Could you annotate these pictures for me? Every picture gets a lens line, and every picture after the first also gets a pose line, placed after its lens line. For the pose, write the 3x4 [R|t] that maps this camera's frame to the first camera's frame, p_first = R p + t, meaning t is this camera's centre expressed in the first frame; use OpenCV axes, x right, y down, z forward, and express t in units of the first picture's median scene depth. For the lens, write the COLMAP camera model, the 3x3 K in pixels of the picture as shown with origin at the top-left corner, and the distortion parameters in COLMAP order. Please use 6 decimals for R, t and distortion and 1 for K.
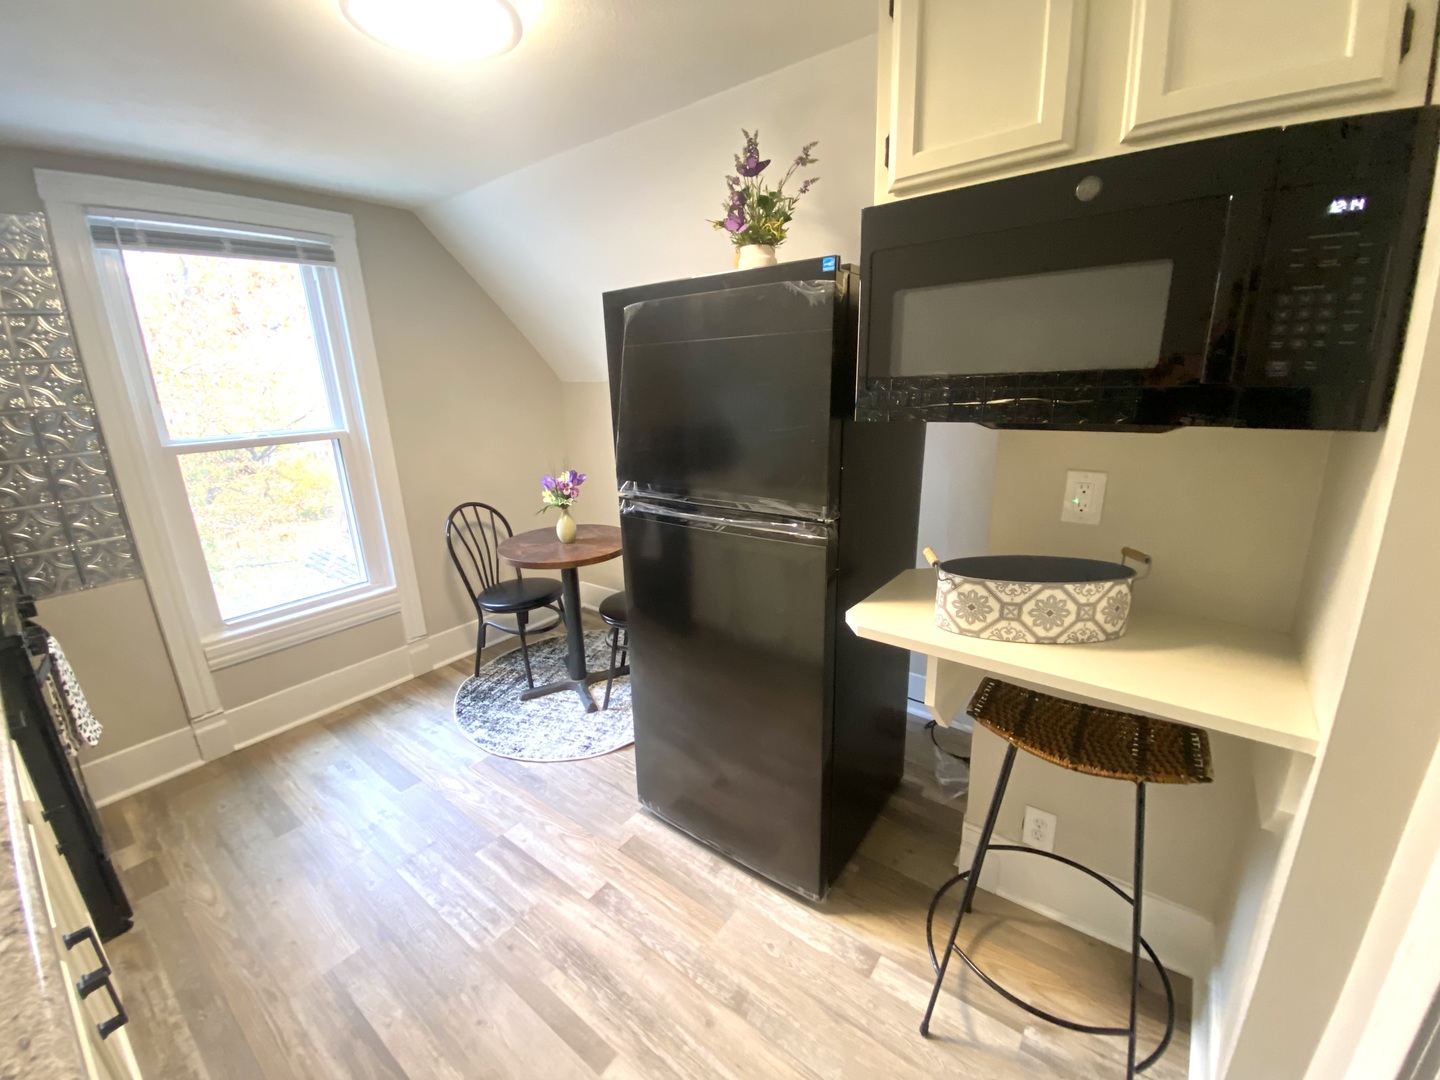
lens RADIAL K [[593.7, 0, 732.3], [0, 593.7, 534.1], [0, 0, 1]] dist [-0.000820, -0.011137]
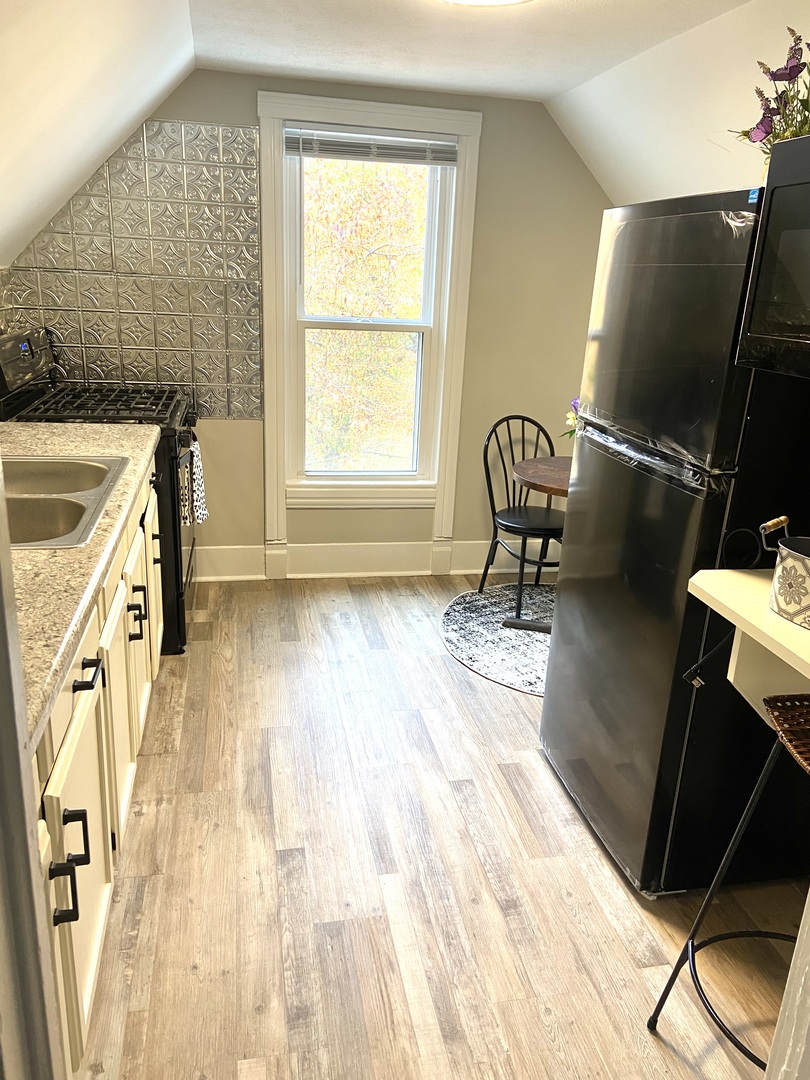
lens RADIAL K [[835.3, 0, 412.3], [0, 835.3, 536.3], [0, 0, 1]] dist [0.067445, -0.058920]
pose [[0.744919, 0.264461, -0.612500, 0.390310], [-0.245122, 0.962357, 0.117404, 0.021953], [0.620493, 0.062681, 0.781703, -0.192154]]
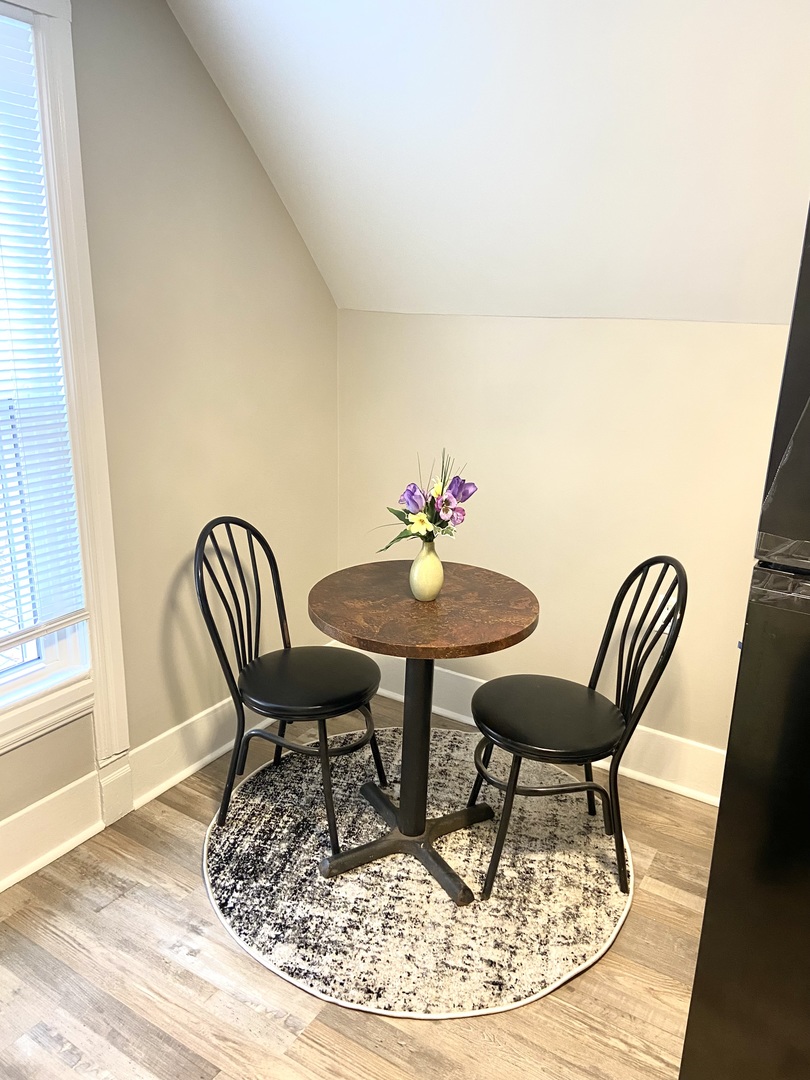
lens RADIAL K [[835.3, 0, 408.0], [0, 835.3, 531.2], [0, 0, 1]] dist [0.067445, -0.058920]
pose [[0.995722, 0.029102, 0.087694, -0.425717], [-0.030505, 0.999426, 0.014709, -0.073458], [-0.087216, -0.017322, 0.996039, 0.239866]]
